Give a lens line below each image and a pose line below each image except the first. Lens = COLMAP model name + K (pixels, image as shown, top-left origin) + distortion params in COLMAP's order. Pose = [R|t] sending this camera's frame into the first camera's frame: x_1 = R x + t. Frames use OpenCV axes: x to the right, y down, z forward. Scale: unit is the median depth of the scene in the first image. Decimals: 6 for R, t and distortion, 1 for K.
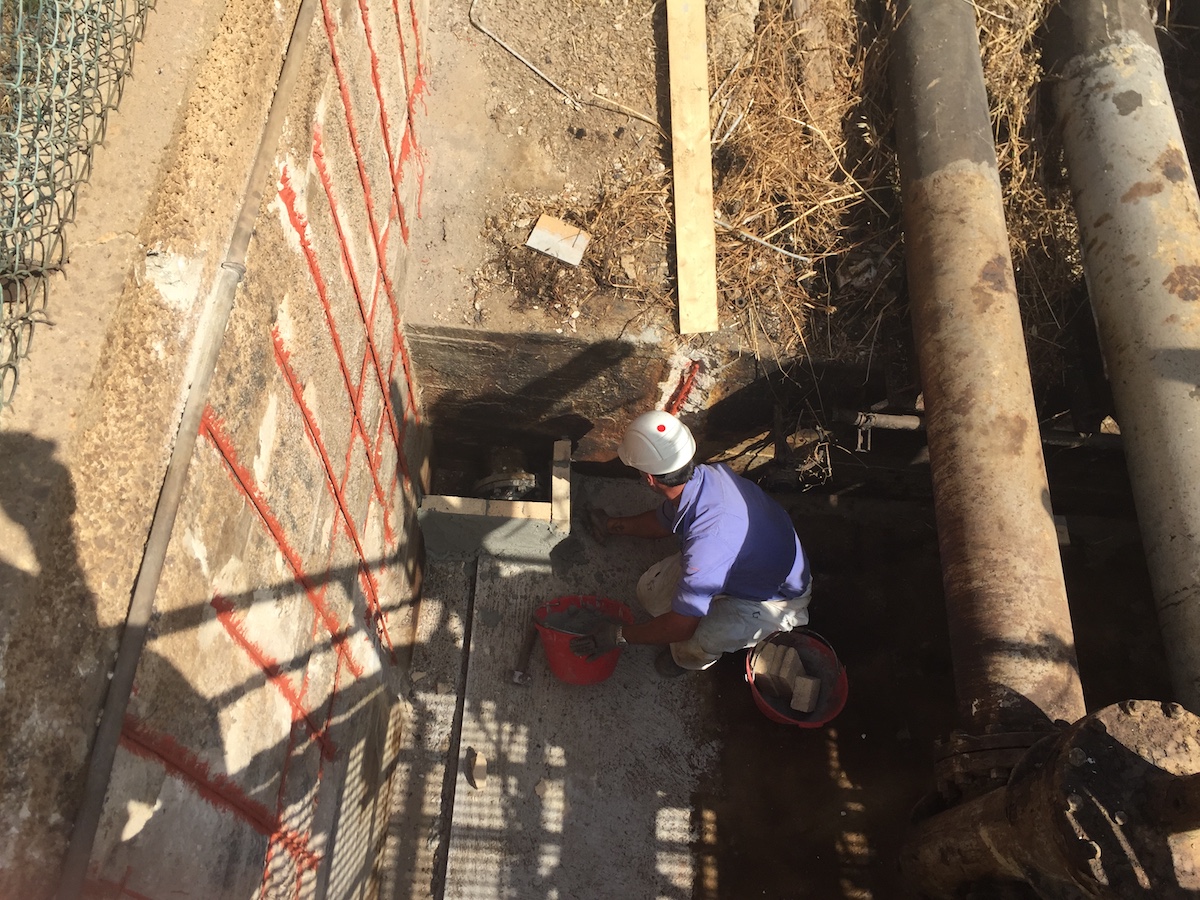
lens RADIAL K [[1031.4, 0, 600.0], [0, 1031.4, 450.0], [0, 0, 1]] dist [0.075887, -0.117324]
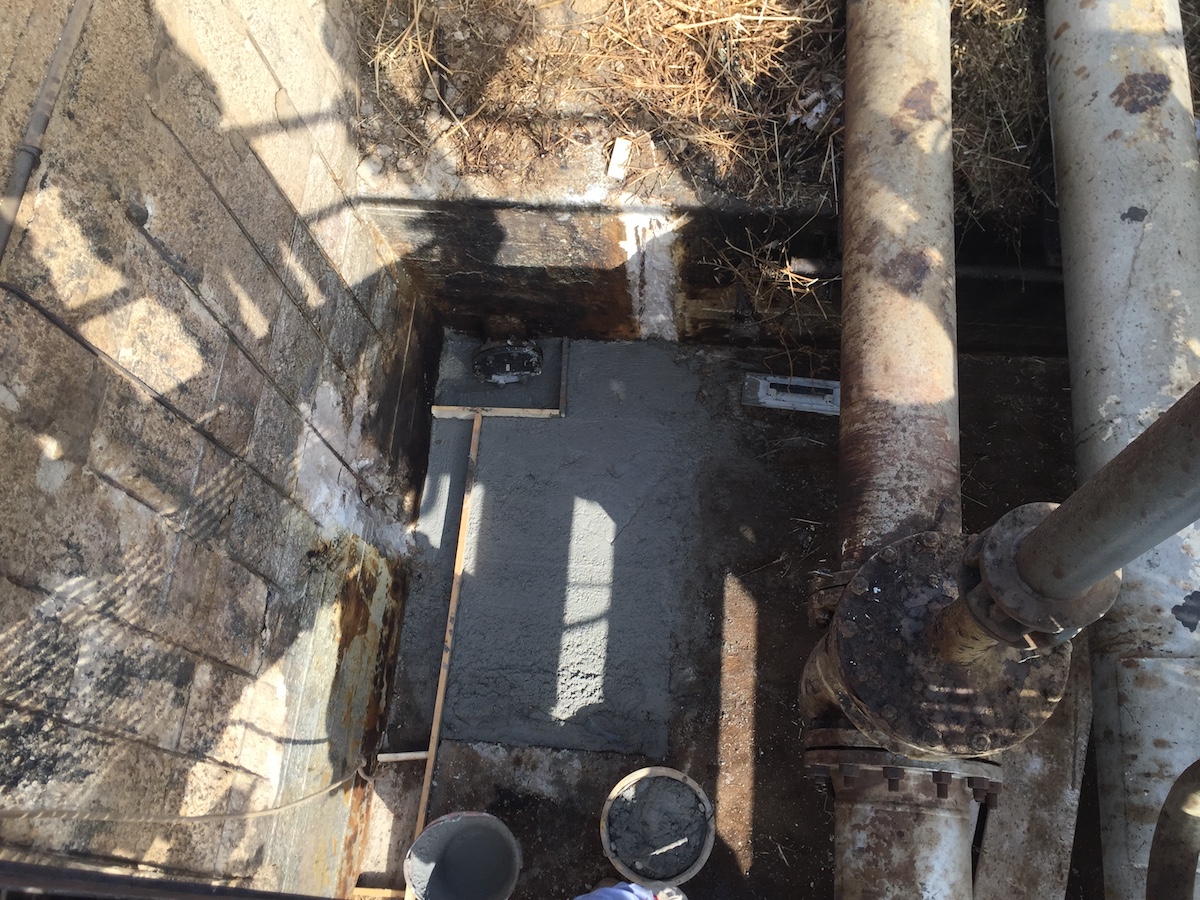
lens RADIAL K [[1031.4, 0, 600.0], [0, 1031.4, 450.0], [0, 0, 1]] dist [0.075887, -0.117324]
pose [[0.983357, -0.023482, -0.180159, 0.272808], [0.044349, 0.992640, 0.112687, 0.026713], [0.176187, -0.118802, 0.977161, -0.008728]]
